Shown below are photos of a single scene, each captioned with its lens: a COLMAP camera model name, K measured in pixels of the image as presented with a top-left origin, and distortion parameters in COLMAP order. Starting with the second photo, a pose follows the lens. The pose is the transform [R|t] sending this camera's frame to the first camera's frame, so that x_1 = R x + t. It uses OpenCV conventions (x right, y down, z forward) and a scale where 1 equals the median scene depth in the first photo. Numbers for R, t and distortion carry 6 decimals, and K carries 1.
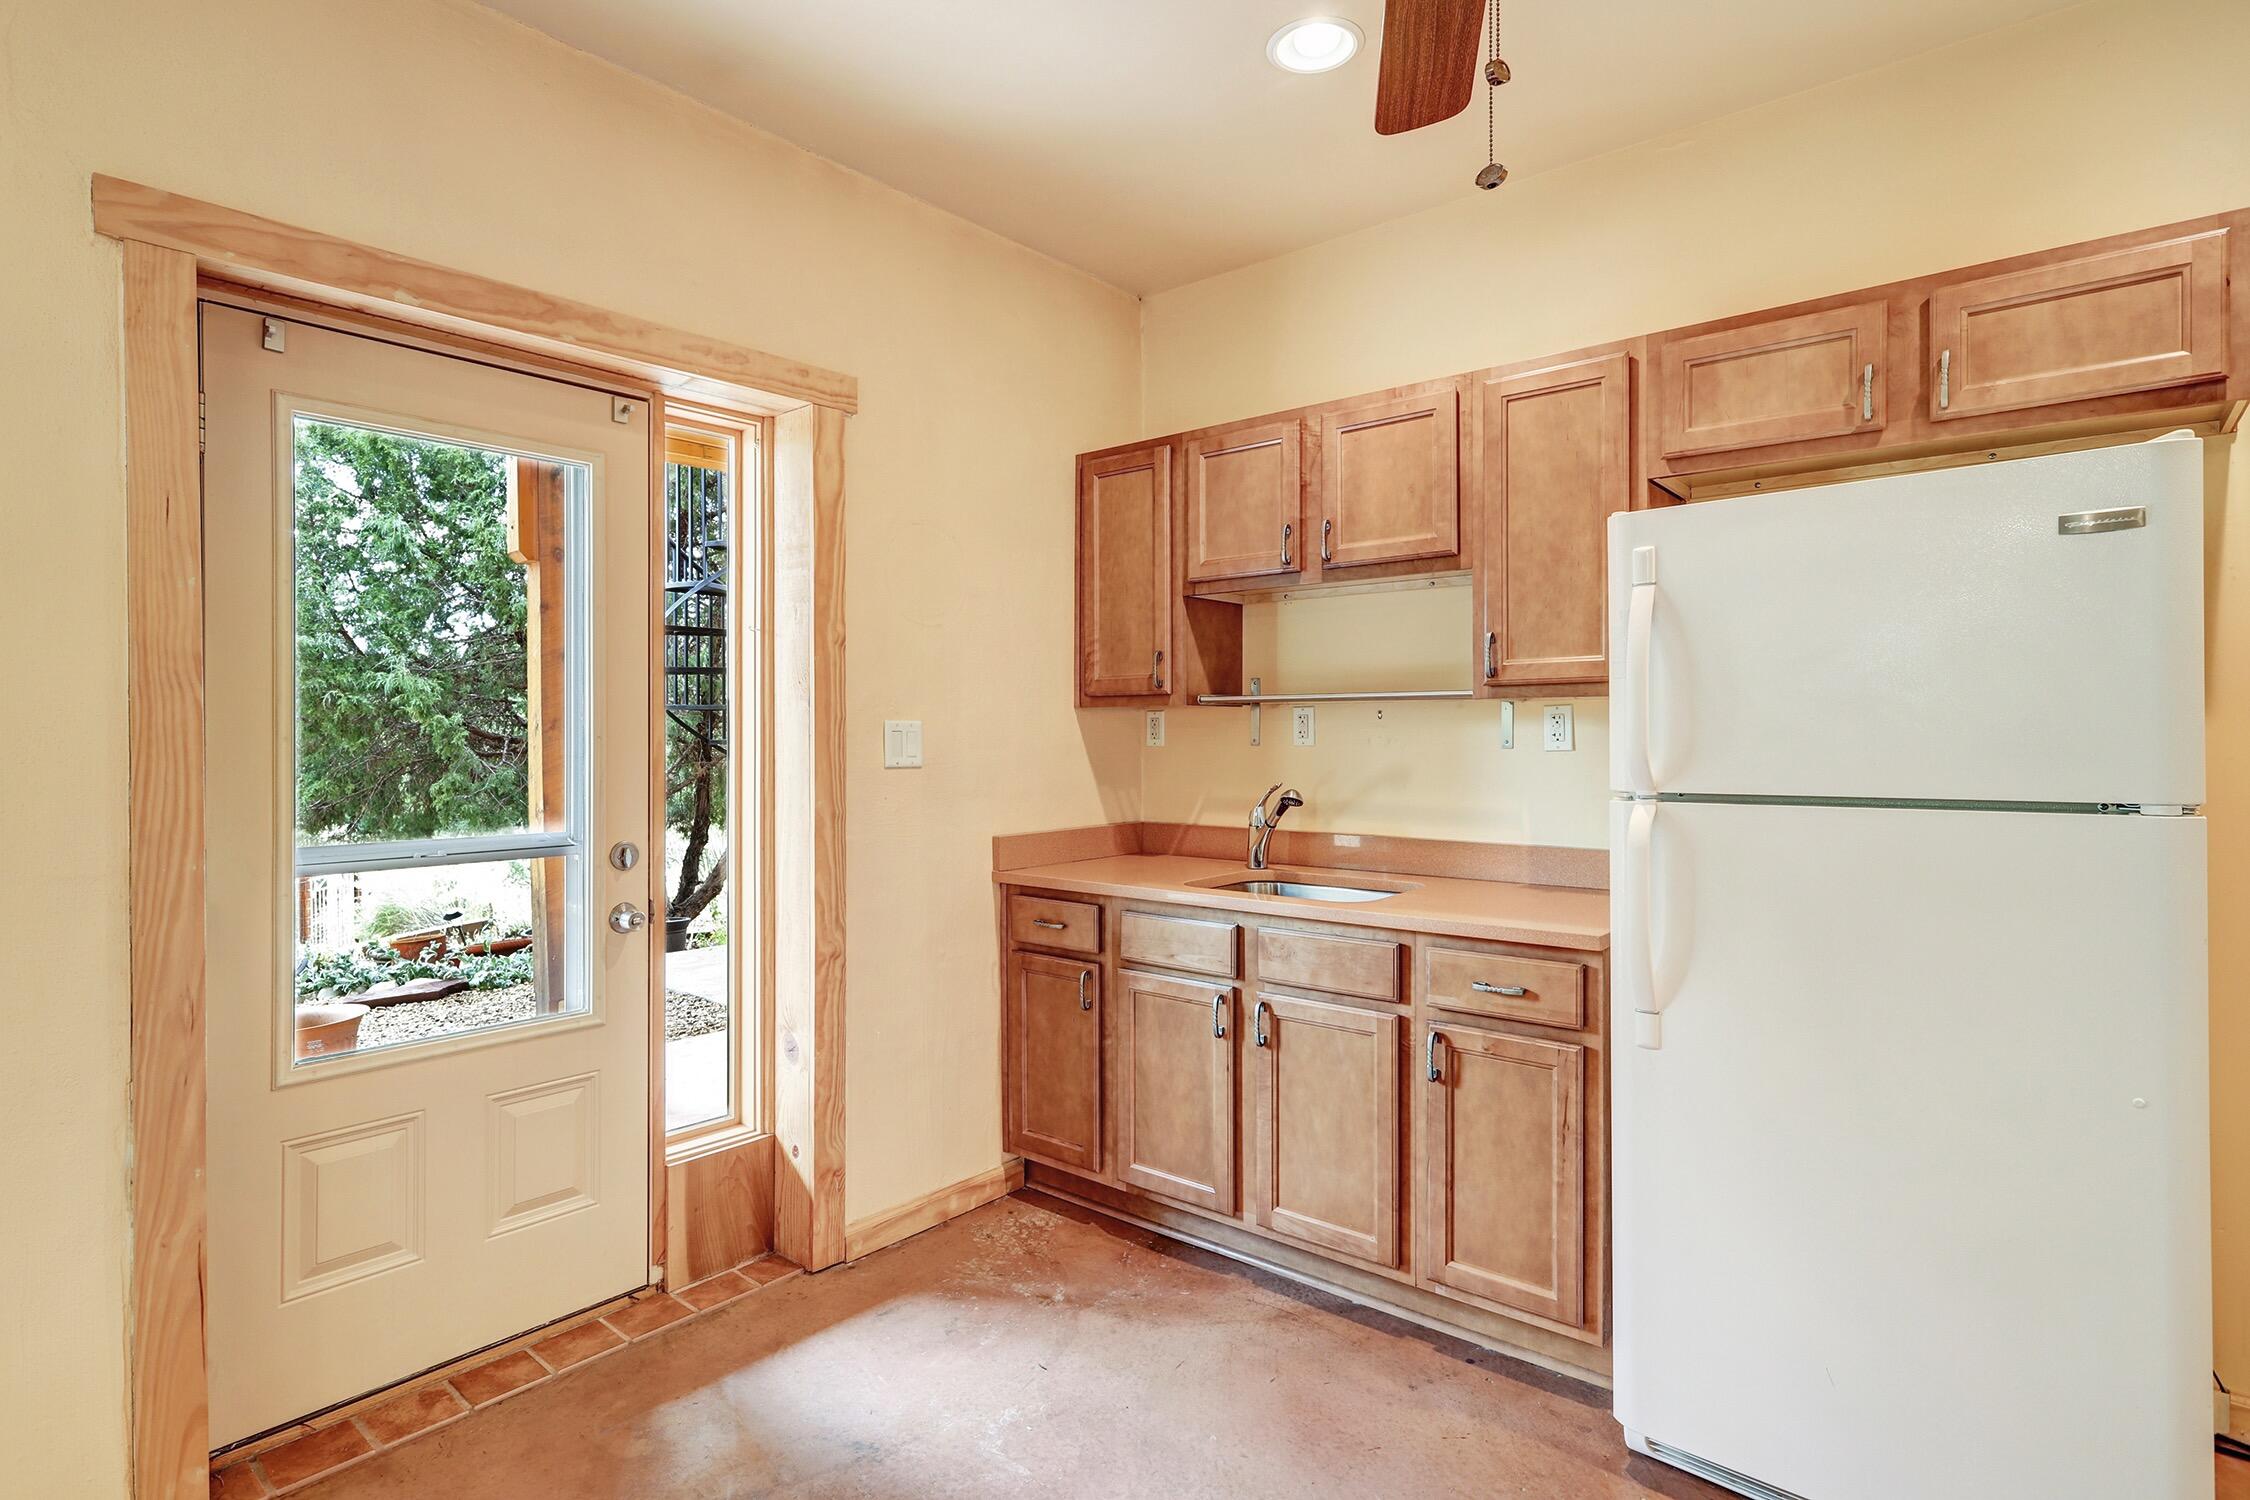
lens RADIAL K [[1157.8, 0, 1127.4], [0, 1157.8, 740.7], [0, 0, 1]] dist [-0.024645, -0.000256]
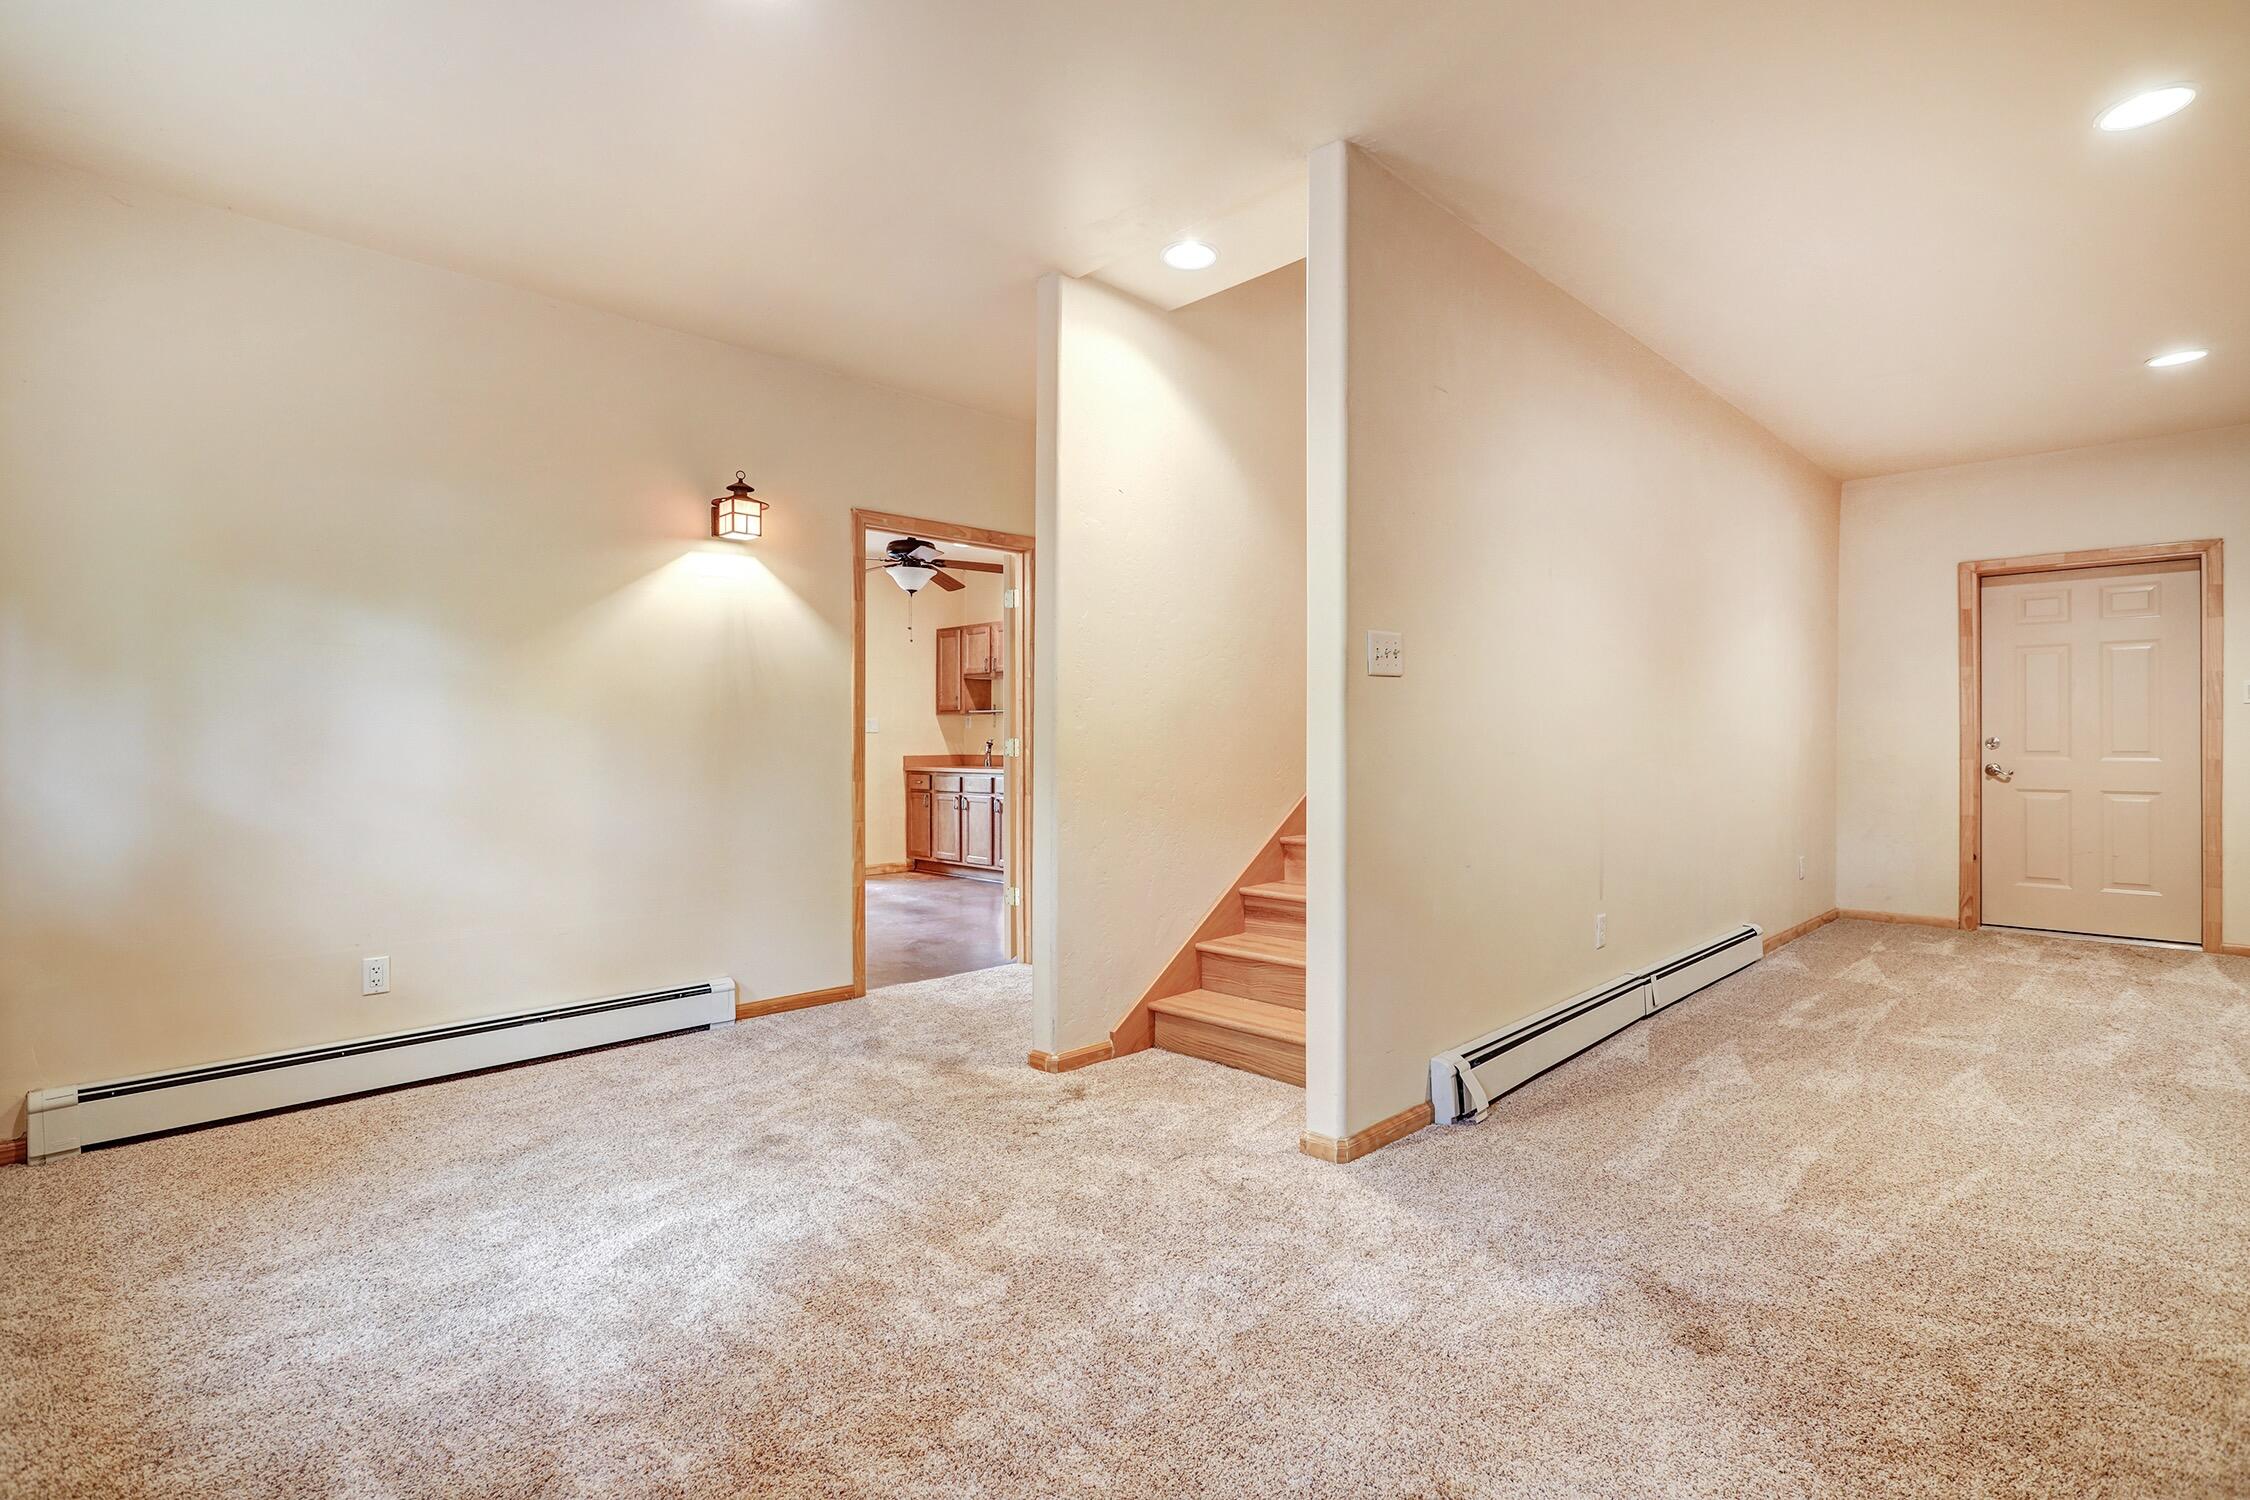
lens RADIAL K [[1069.5, 0, 1126.4], [0, 1069.5, 753.5], [0, 0, 1]] dist [-0.001325, -0.000283]
pose [[0.996064, 0.001387, -0.088632, 0.744751], [-0.000728, 0.999972, 0.007472, 0.054743], [0.088640, -0.007378, 0.996036, -1.839324]]
